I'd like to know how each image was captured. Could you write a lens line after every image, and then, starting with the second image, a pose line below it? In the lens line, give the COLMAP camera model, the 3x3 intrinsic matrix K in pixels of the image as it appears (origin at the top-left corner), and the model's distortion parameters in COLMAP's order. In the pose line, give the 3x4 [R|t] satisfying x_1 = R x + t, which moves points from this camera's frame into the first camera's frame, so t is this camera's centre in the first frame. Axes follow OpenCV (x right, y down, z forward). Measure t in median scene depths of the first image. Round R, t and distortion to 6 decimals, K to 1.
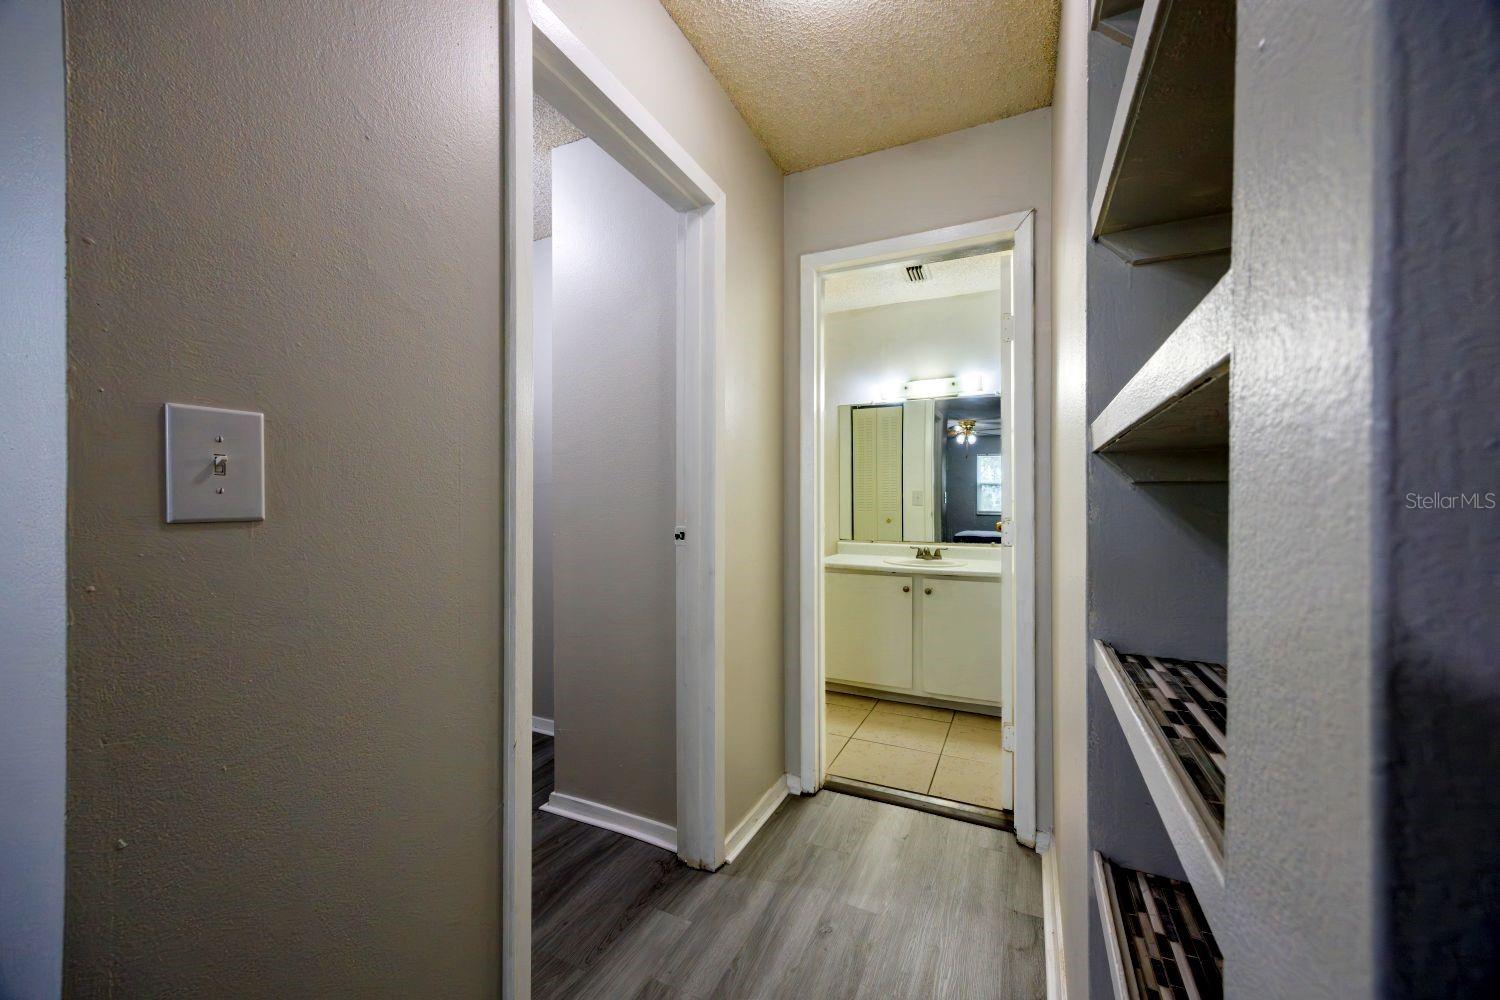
lens RADIAL K [[574.1, 0, 753.4], [0, 574.1, 504.3], [0, 0, 1]] dist [-0.000840, 0.000103]
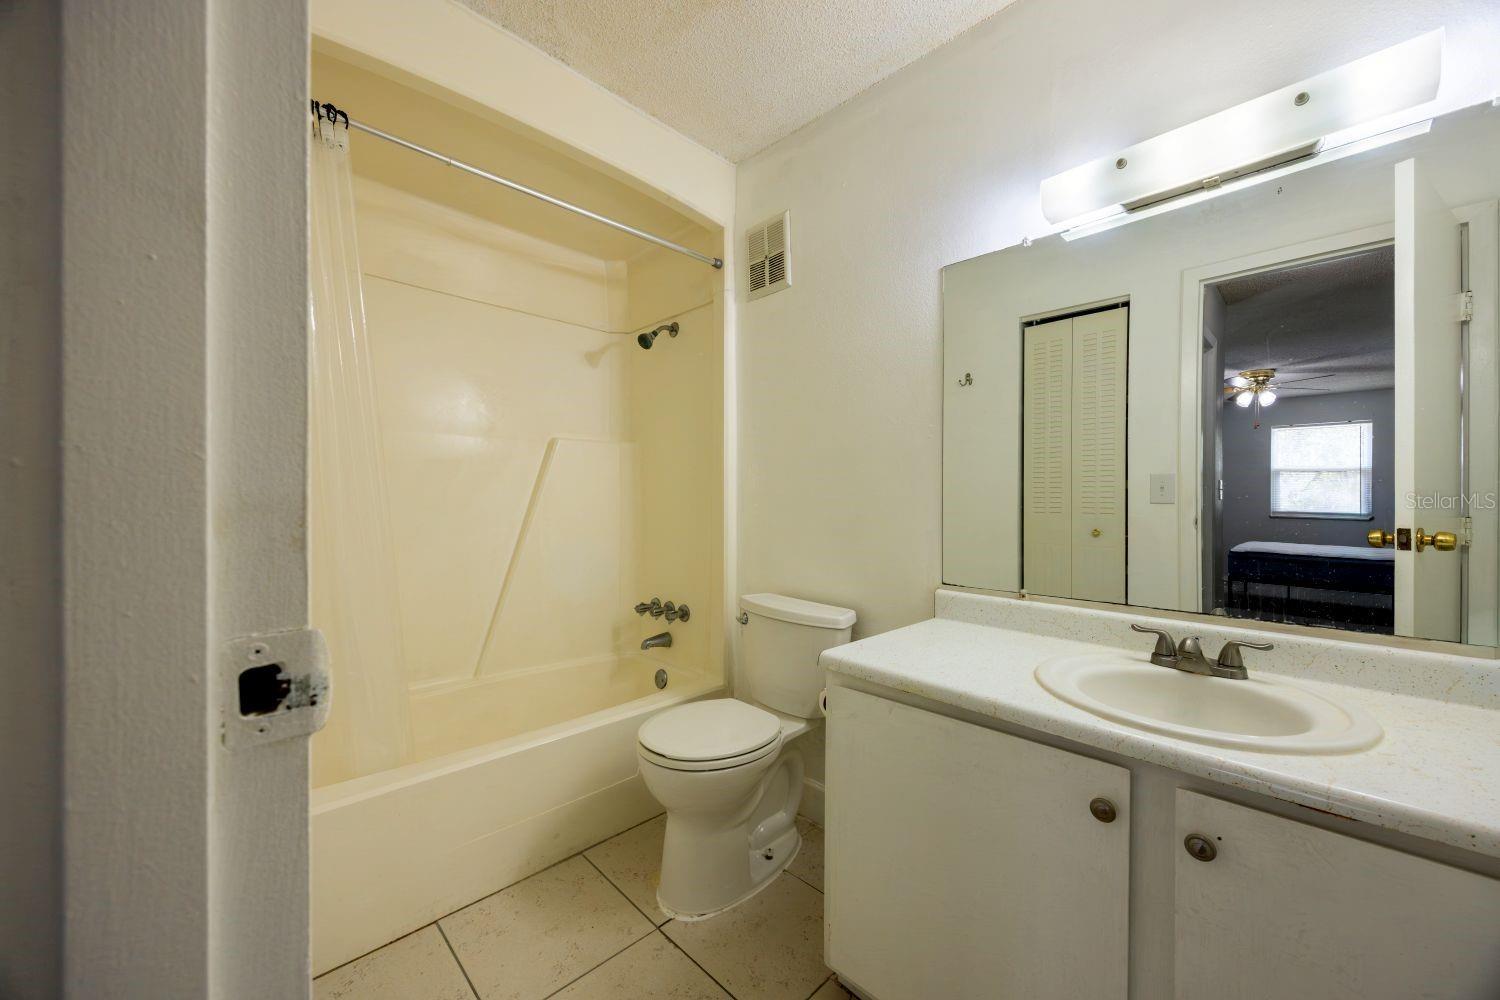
lens RADIAL K [[574.1, 0, 753.4], [0, 574.1, 504.3], [0, 0, 1]] dist [-0.000840, 0.000103]
pose [[0.941370, 0.003654, -0.337356, 0.115502], [-0.001683, 0.999980, 0.006134, 0.000192], [0.337372, -0.005207, 0.941357, 0.395504]]
